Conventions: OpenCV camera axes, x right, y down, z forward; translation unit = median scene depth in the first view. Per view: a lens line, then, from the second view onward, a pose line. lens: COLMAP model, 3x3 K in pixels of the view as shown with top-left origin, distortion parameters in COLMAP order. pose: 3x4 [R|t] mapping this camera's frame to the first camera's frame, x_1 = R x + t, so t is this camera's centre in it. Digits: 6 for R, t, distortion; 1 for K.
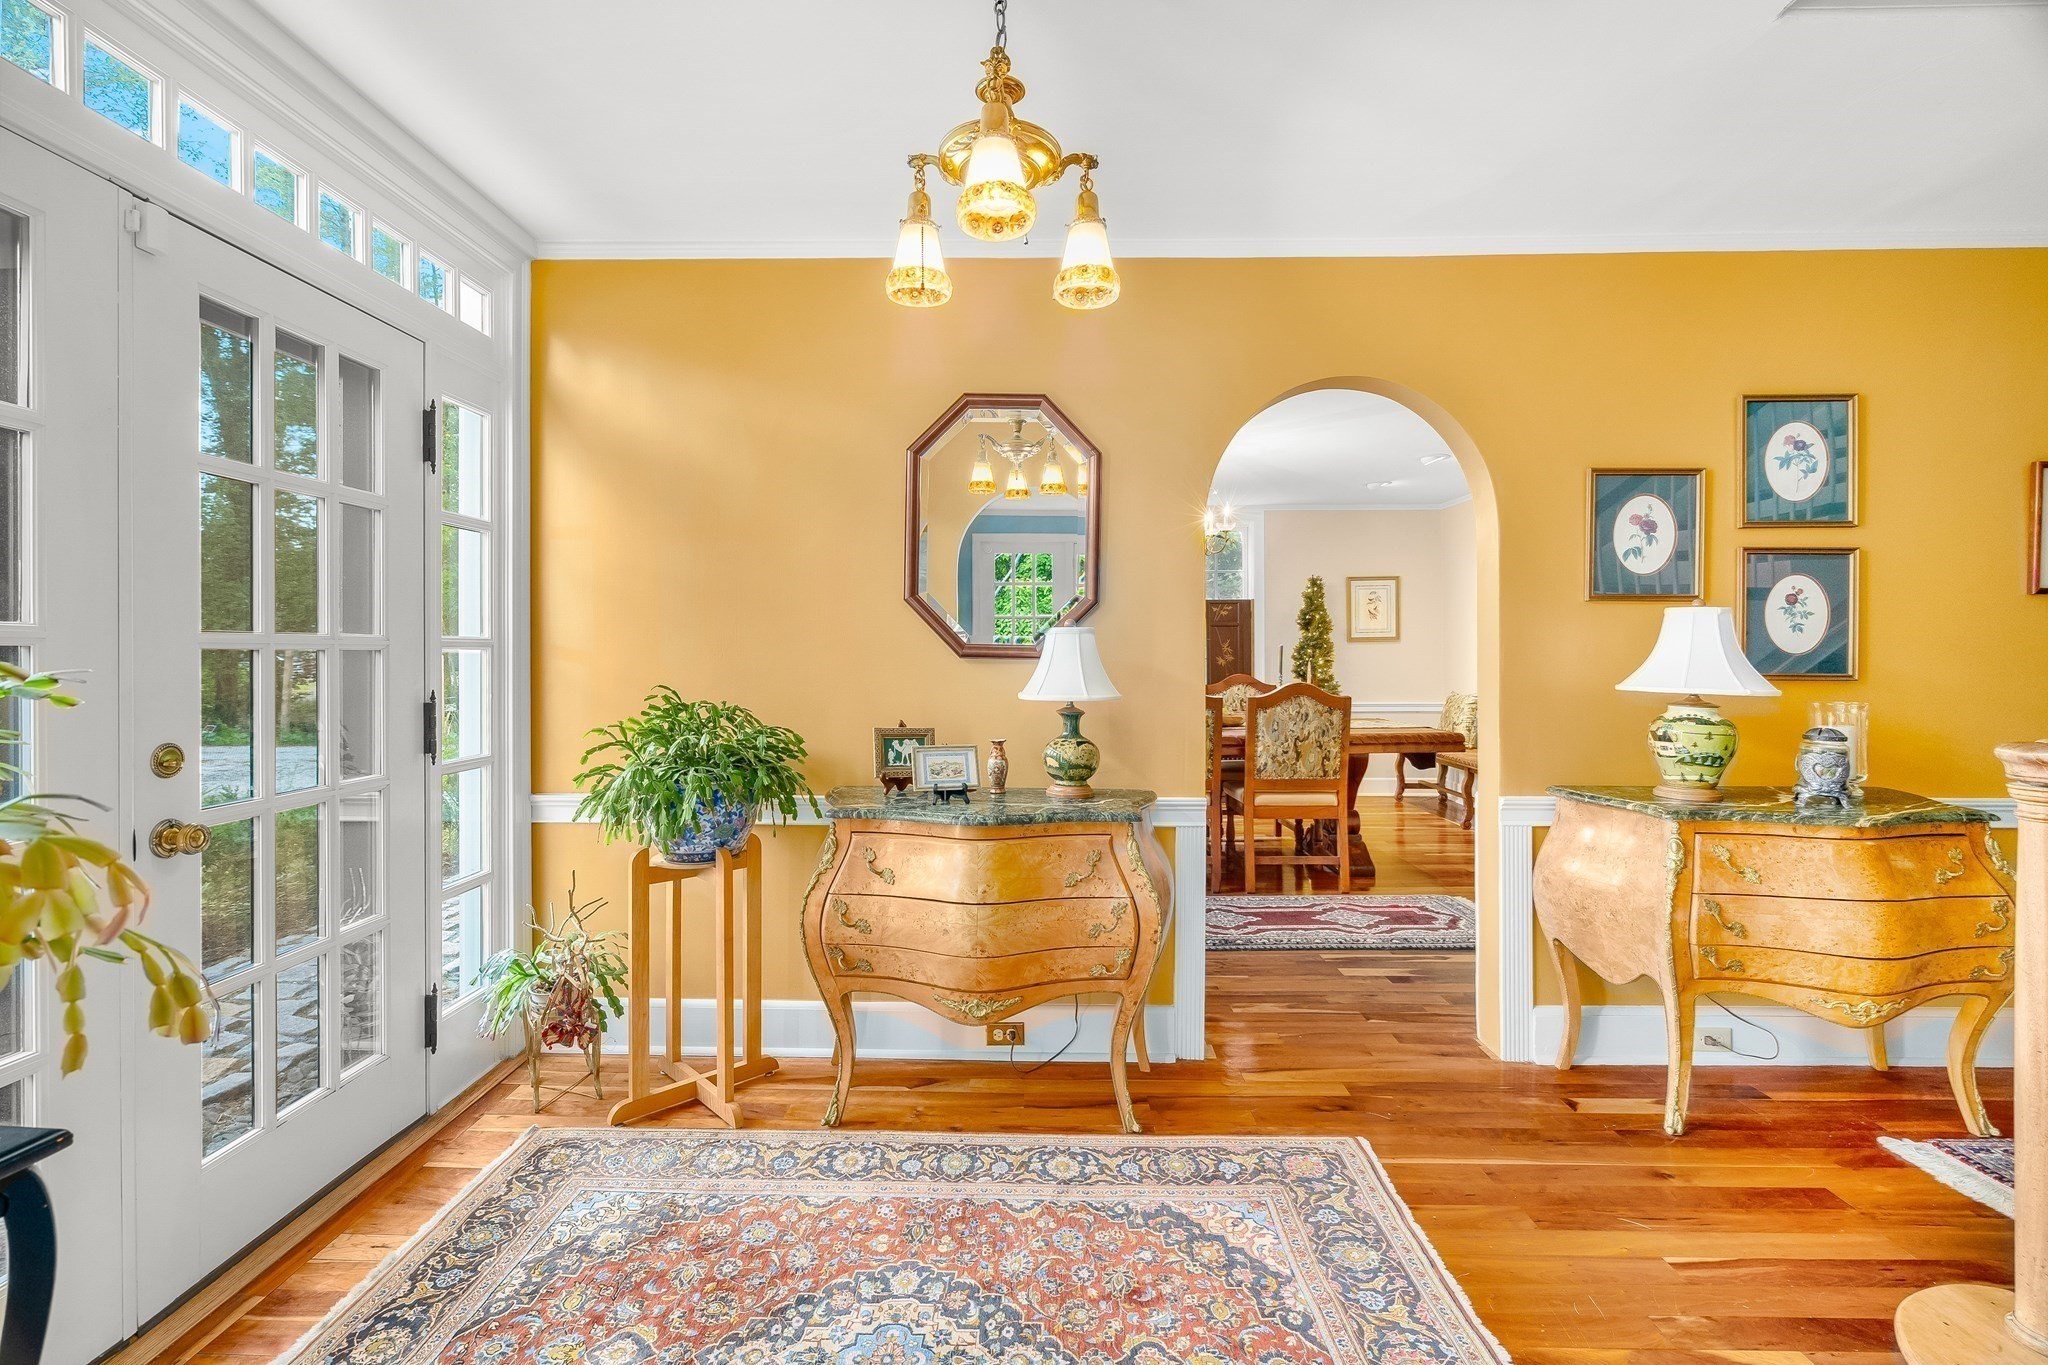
lens RADIAL K [[933.2, 0, 1021.9], [0, 933.2, 661.4], [0, 0, 1]] dist [0.002130, -0.000239]
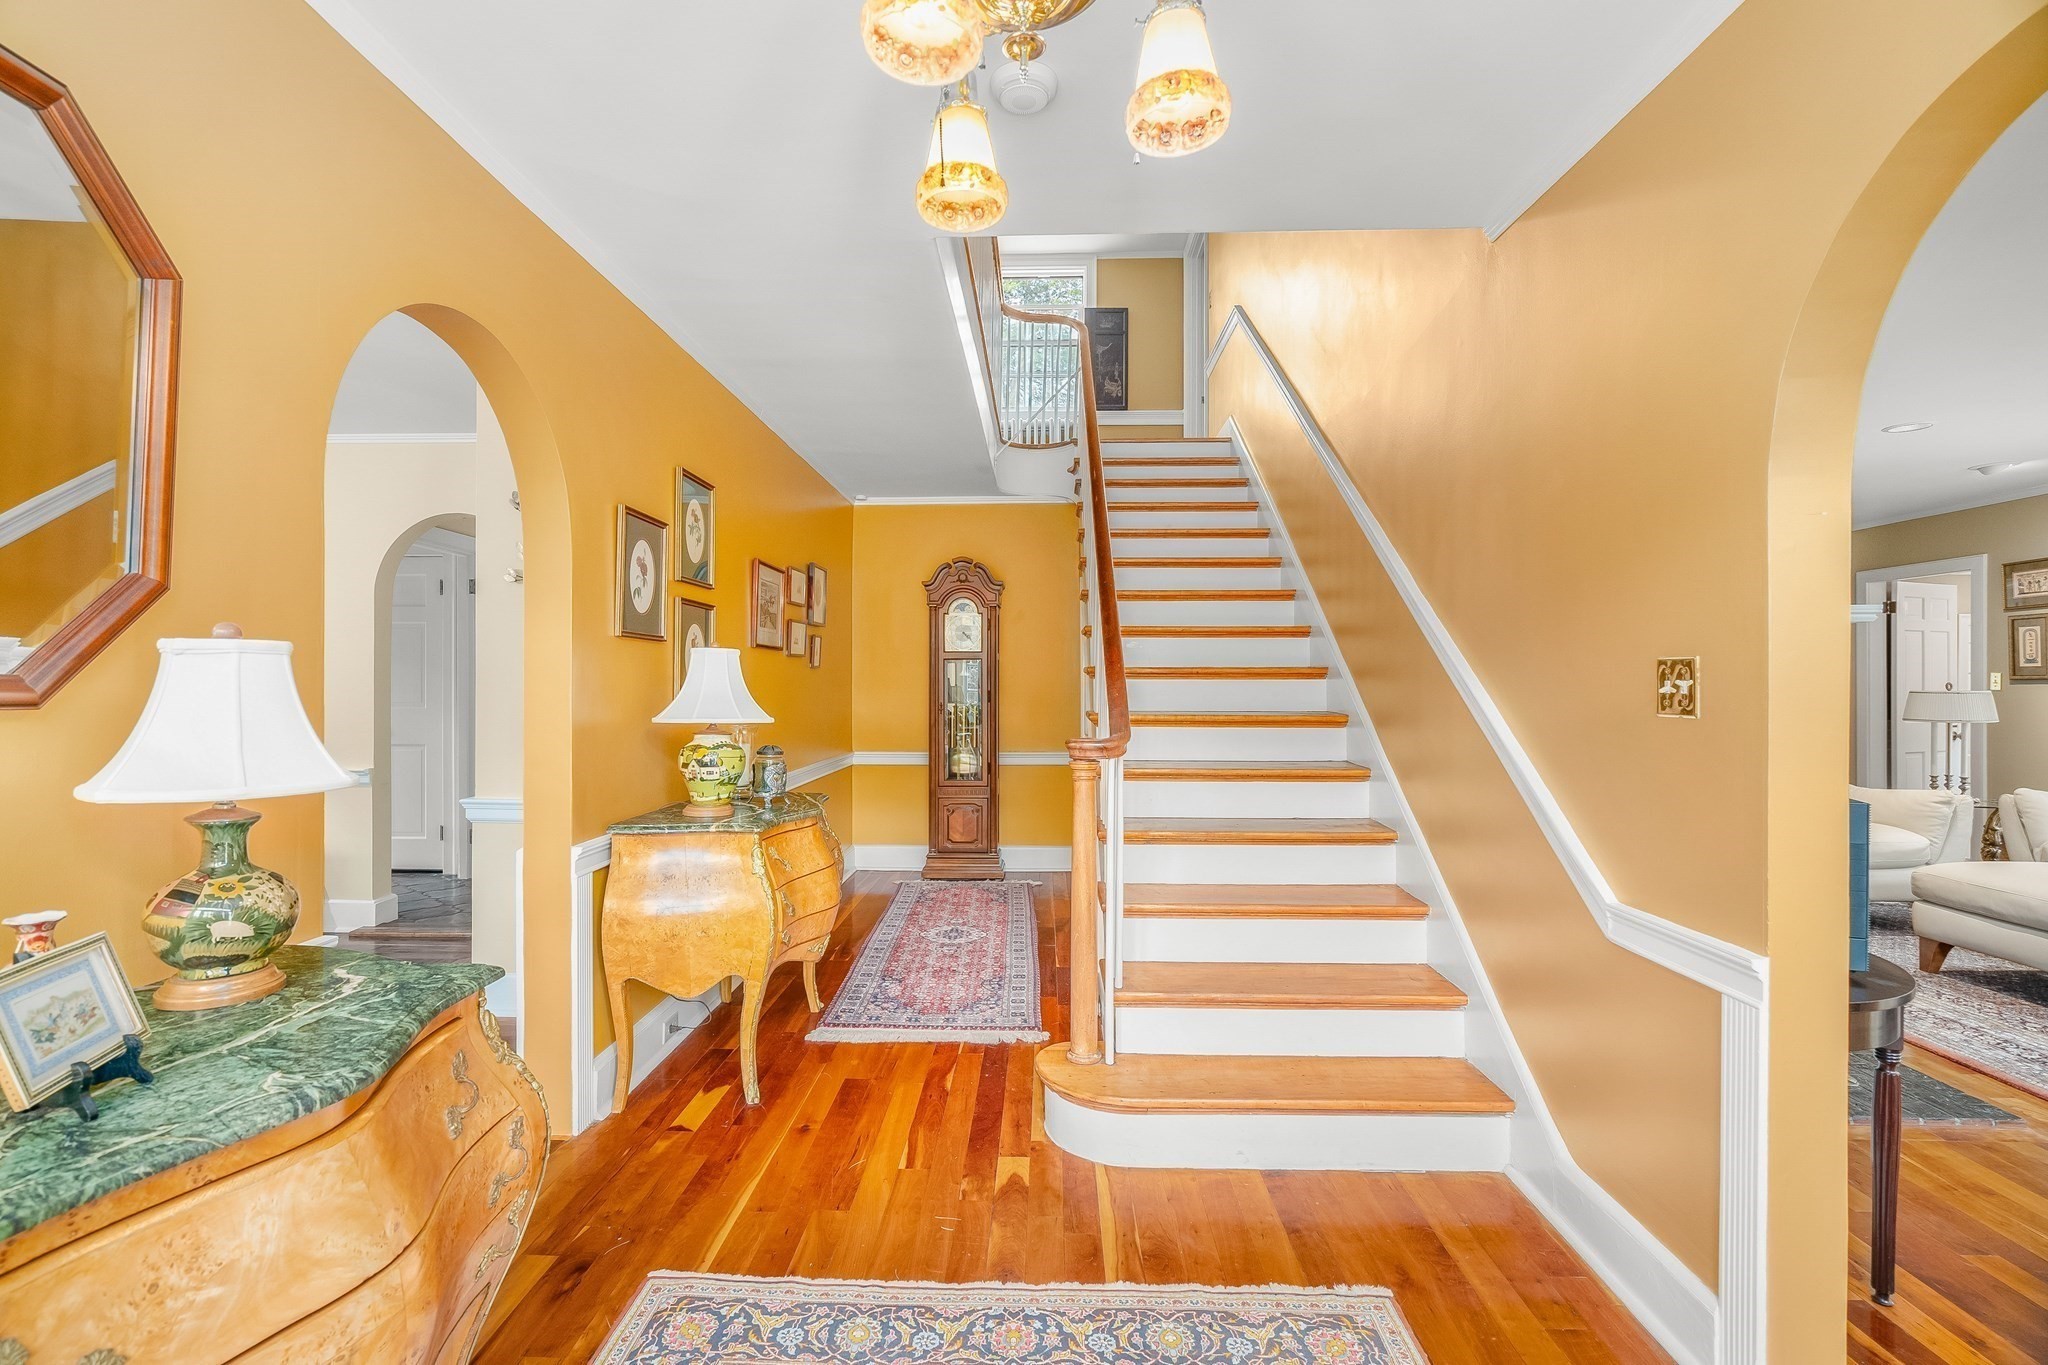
lens RADIAL K [[930.0, 0, 1023.5], [0, 930.0, 683.6], [0, 0, 1]] dist [-0.000984, 0.000062]
pose [[0.016599, 0.001496, 0.999861, -0.458147], [0.005718, 0.999982, -0.001591, -0.011650], [-0.999846, 0.005744, 0.016590, 0.650259]]
